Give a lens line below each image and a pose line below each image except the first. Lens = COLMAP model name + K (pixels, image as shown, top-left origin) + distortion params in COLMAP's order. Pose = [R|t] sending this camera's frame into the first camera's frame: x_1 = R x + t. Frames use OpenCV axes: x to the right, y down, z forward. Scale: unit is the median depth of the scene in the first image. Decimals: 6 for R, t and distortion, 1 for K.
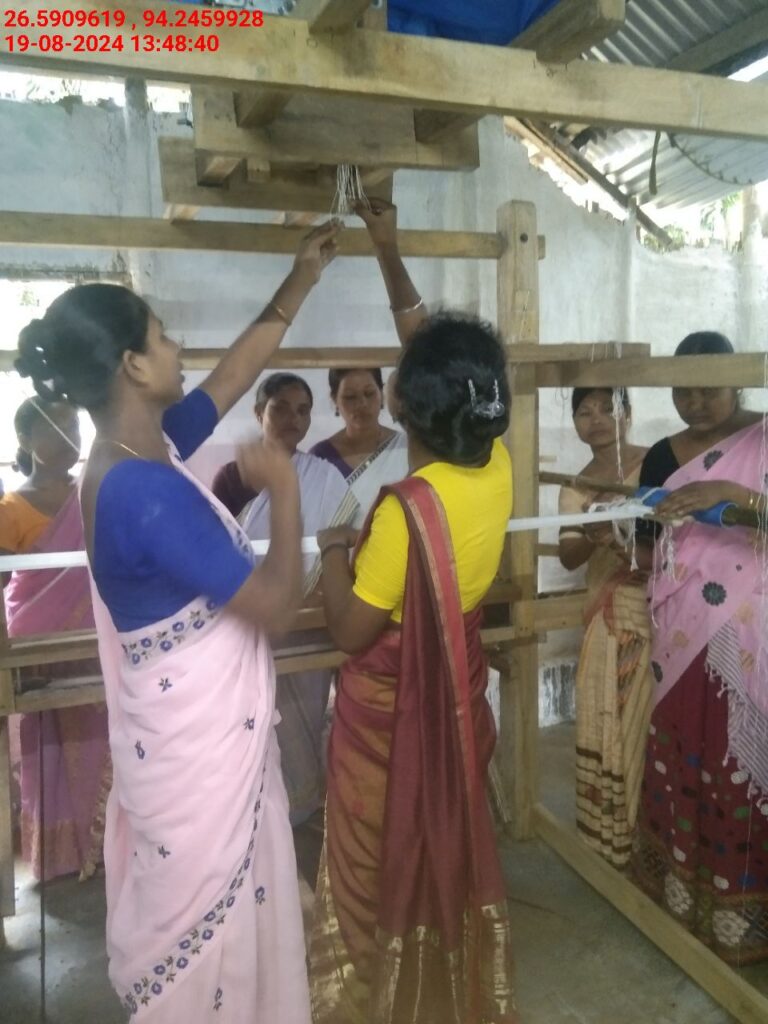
lens RADIAL K [[836.2, 0, 392.8], [0, 836.2, 518.3], [0, 0, 1]] dist [-0.041821, 0.026620]
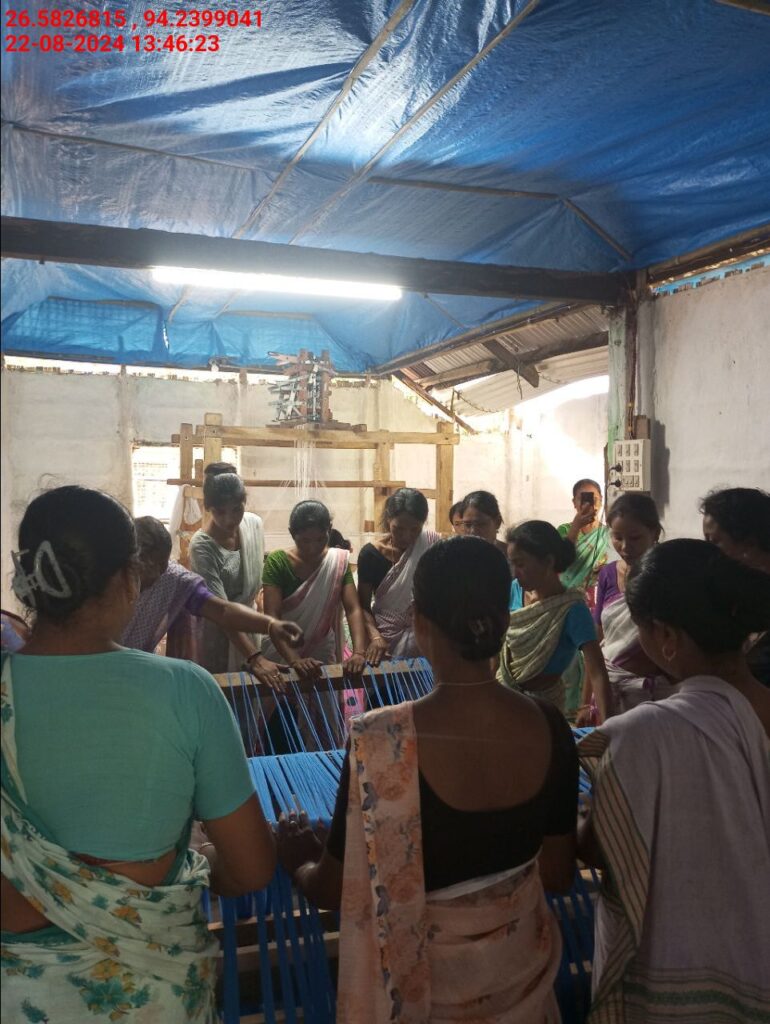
lens RADIAL K [[866.3, 0, 383.6], [0, 866.3, 503.0], [0, 0, 1]] dist [0.074534, -0.089943]
pose [[0.999330, 0.035113, -0.010368, 0.144196], [-0.036186, 0.990352, -0.133767, 0.186667], [0.005571, 0.134053, 0.990959, -1.376977]]
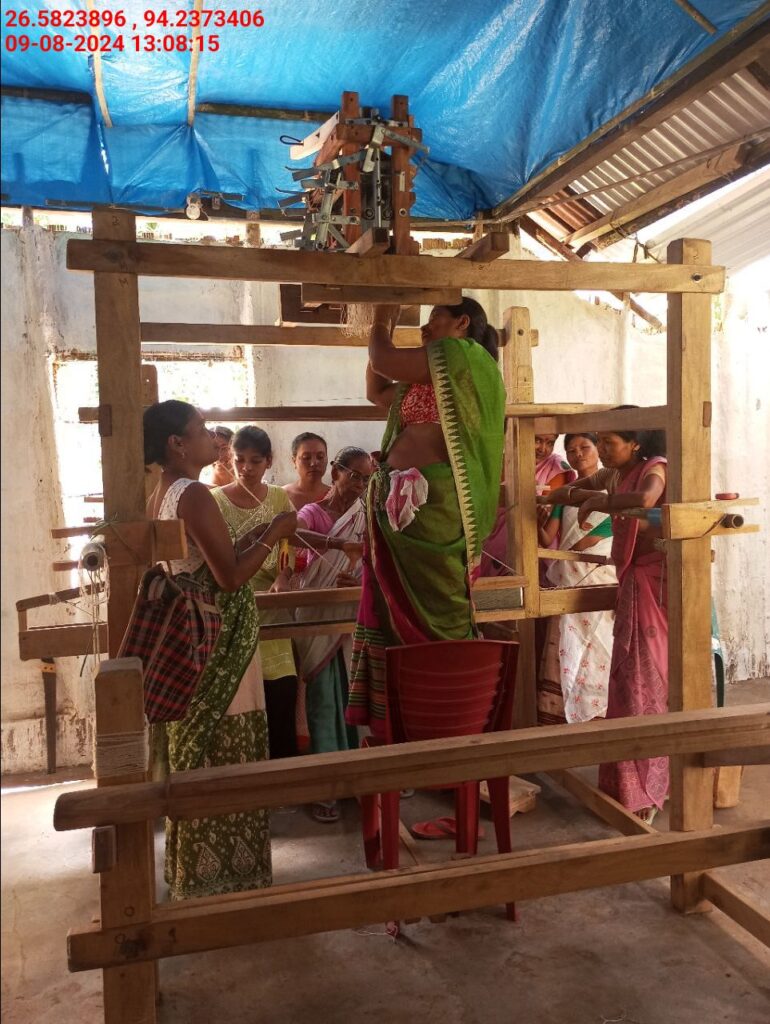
lens RADIAL K [[866.3, 0, 390.2], [0, 866.3, 501.9], [0, 0, 1]] dist [0.074534, -0.089943]
pose [[0.995549, 0.005258, -0.094103, 0.058829], [-0.014934, 0.994629, -0.102418, 0.082732], [0.093059, 0.103367, 0.990280, -0.355482]]
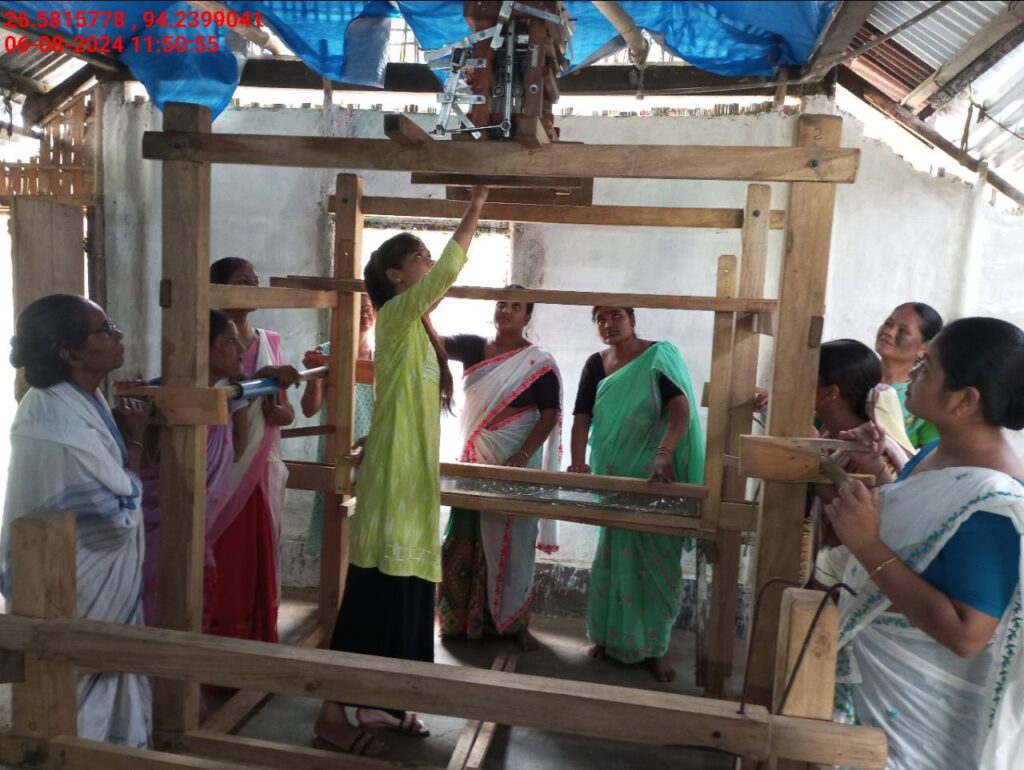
lens RADIAL K [[866.3, 0, 512.1], [0, 866.3, 380.3], [0, 0, 1]] dist [0.074534, -0.089943]
pose [[0.853129, 0.115614, -0.508728, 0.405229], [-0.155907, 0.987074, -0.037130, 0.012820], [0.497859, 0.110991, 0.860126, -0.213658]]
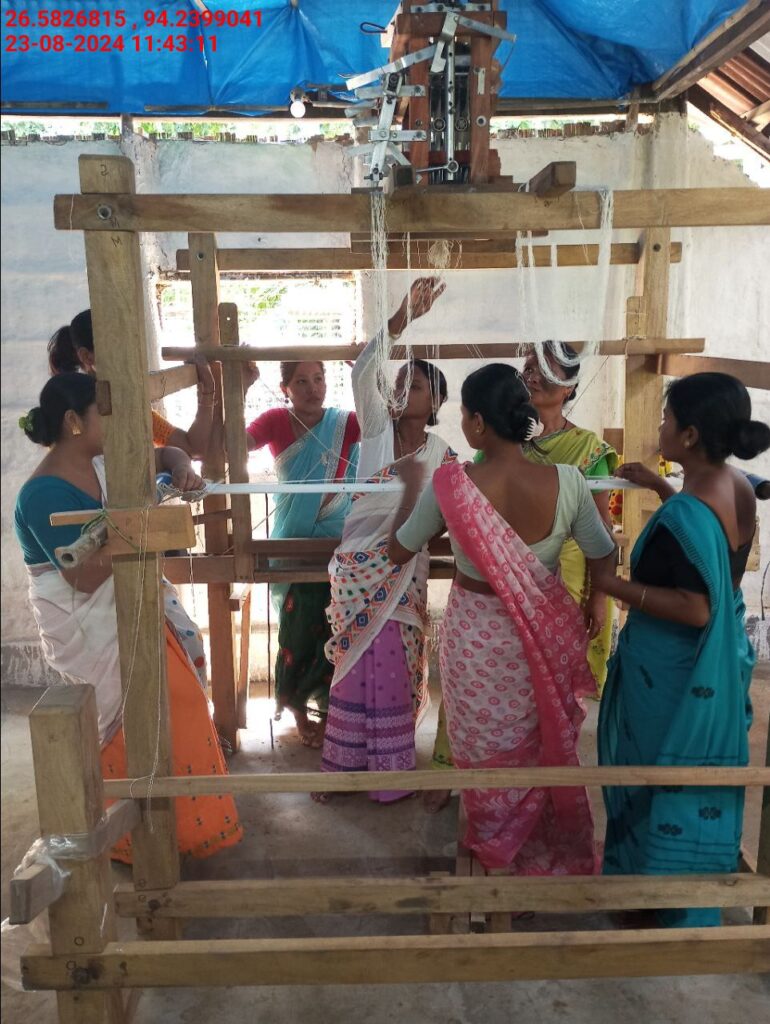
lens RADIAL K [[866.3, 0, 385.3], [0, 866.3, 510.3], [0, 0, 1]] dist [0.074534, -0.089943]
pose [[0.945446, 0.076307, -0.316715, 0.161187], [-0.059746, 0.996305, 0.061694, -0.011947], [0.320252, -0.039406, 0.946512, -0.244184]]
